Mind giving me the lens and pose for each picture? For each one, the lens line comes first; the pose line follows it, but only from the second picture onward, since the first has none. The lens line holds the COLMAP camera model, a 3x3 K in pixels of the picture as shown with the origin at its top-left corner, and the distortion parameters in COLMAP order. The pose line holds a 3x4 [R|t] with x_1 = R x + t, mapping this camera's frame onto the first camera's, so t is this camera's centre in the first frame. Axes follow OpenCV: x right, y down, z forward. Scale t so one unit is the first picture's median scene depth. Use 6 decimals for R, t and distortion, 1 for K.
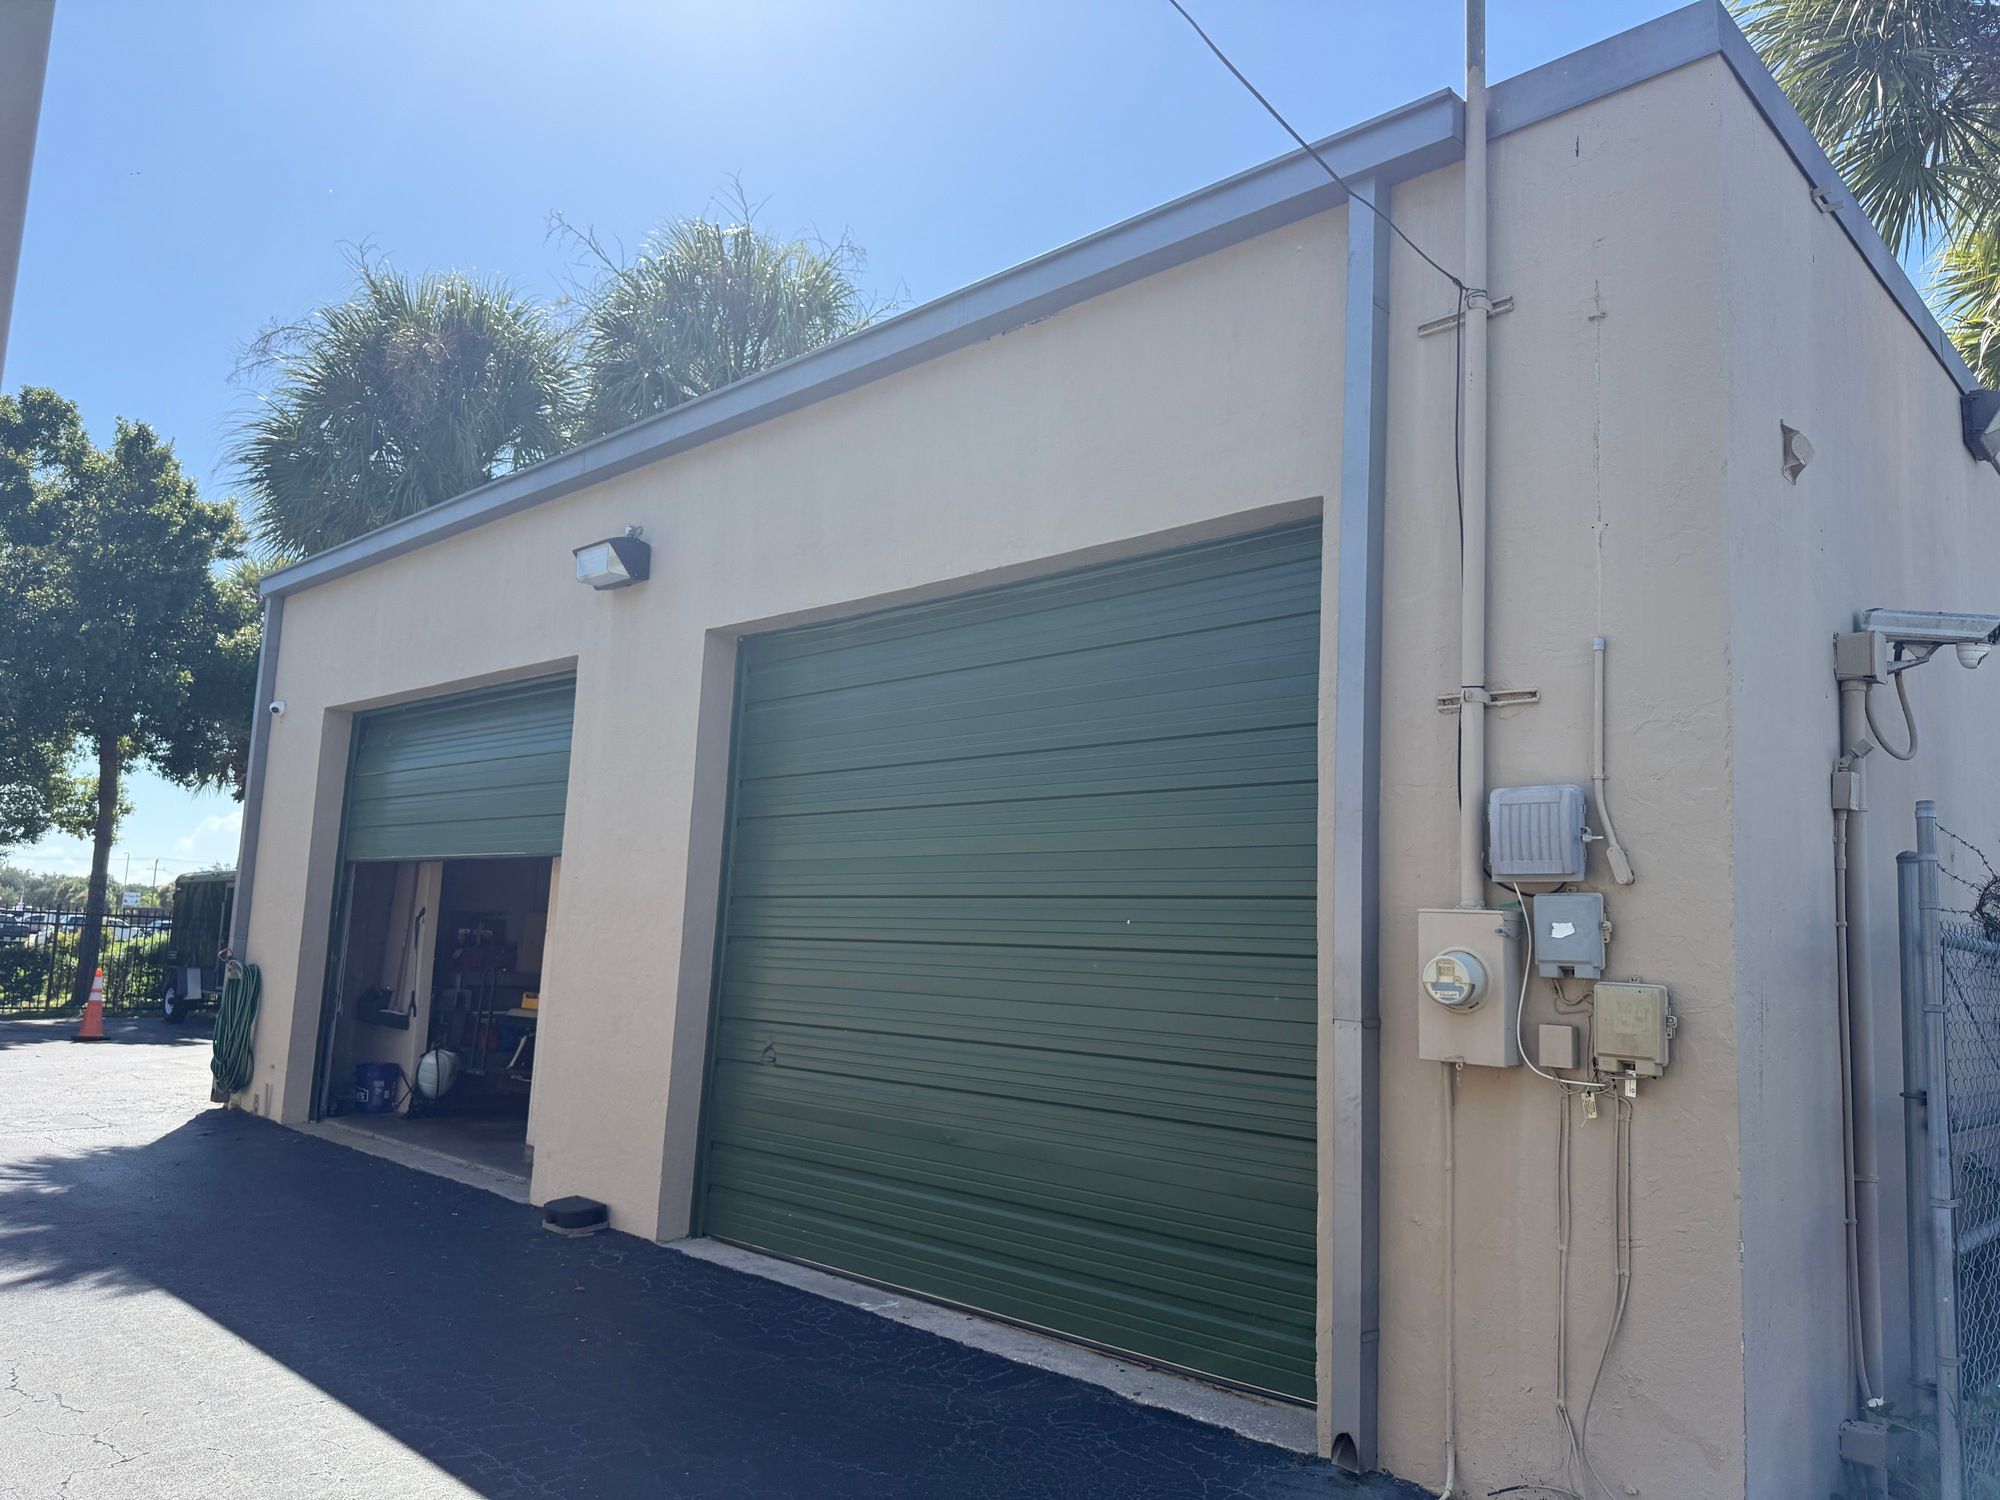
lens RADIAL K [[1413.9, 0, 1002.6], [0, 1413.9, 746.1], [0, 0, 1]] dist [0.008271, -0.004061]
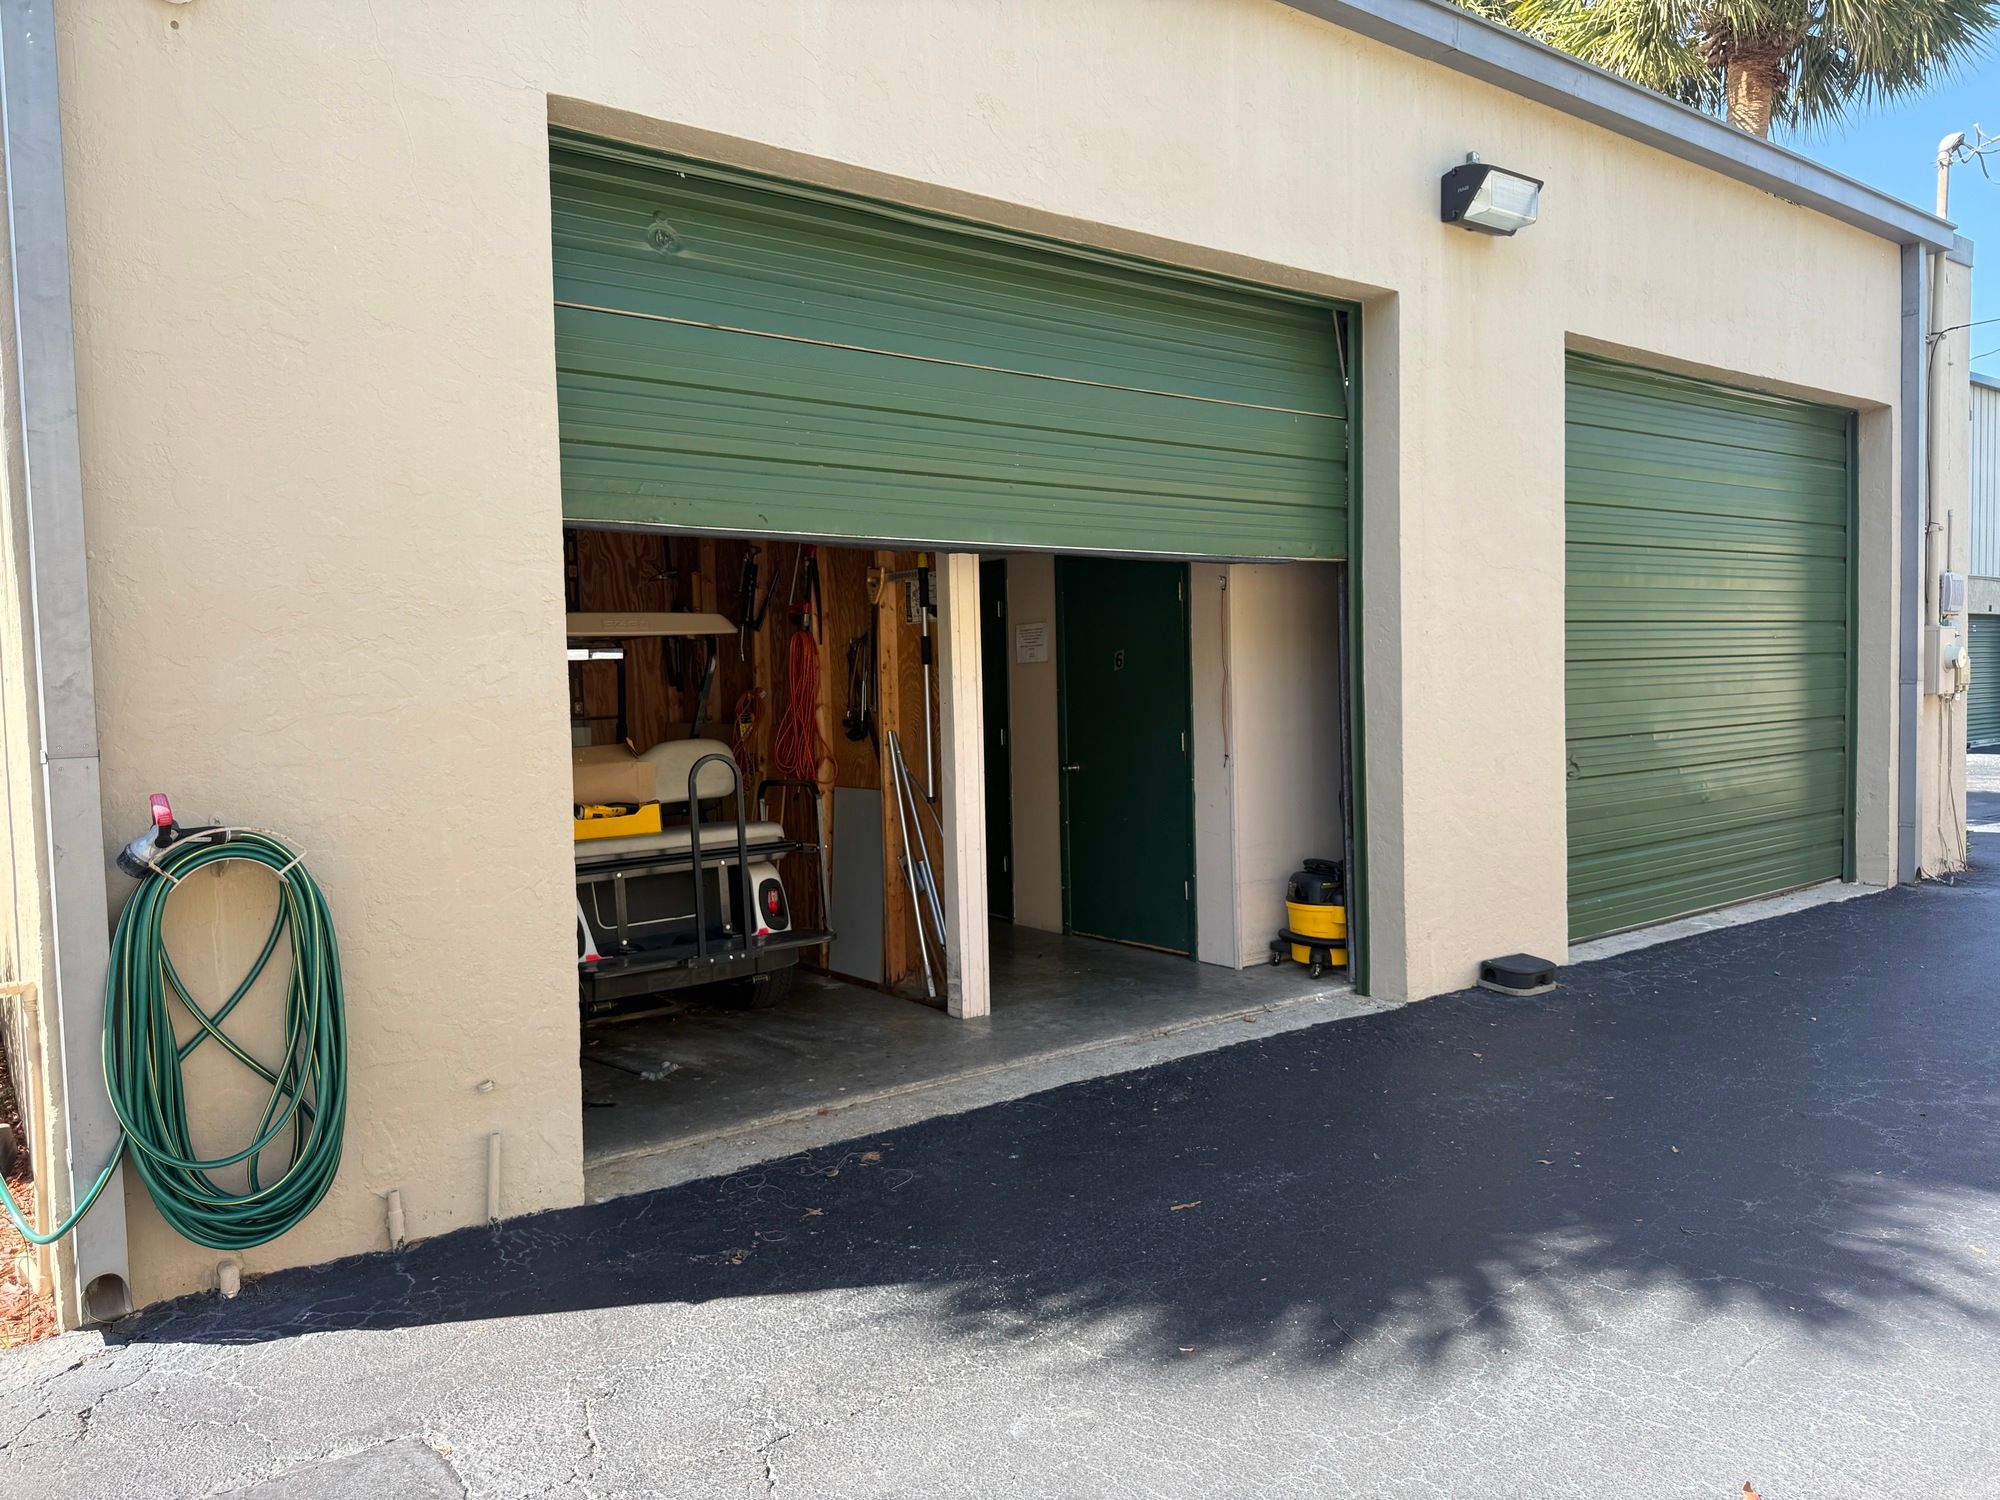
lens RADIAL K [[1413.9, 0, 1000.1], [0, 1413.9, 758.3], [0, 0, 1]] dist [0.008271, -0.004061]
pose [[0.170886, -0.107889, 0.979366, -1.242874], [-0.113111, 0.985267, 0.128276, 0.117669], [-0.978777, -0.132698, 0.156165, 1.216335]]
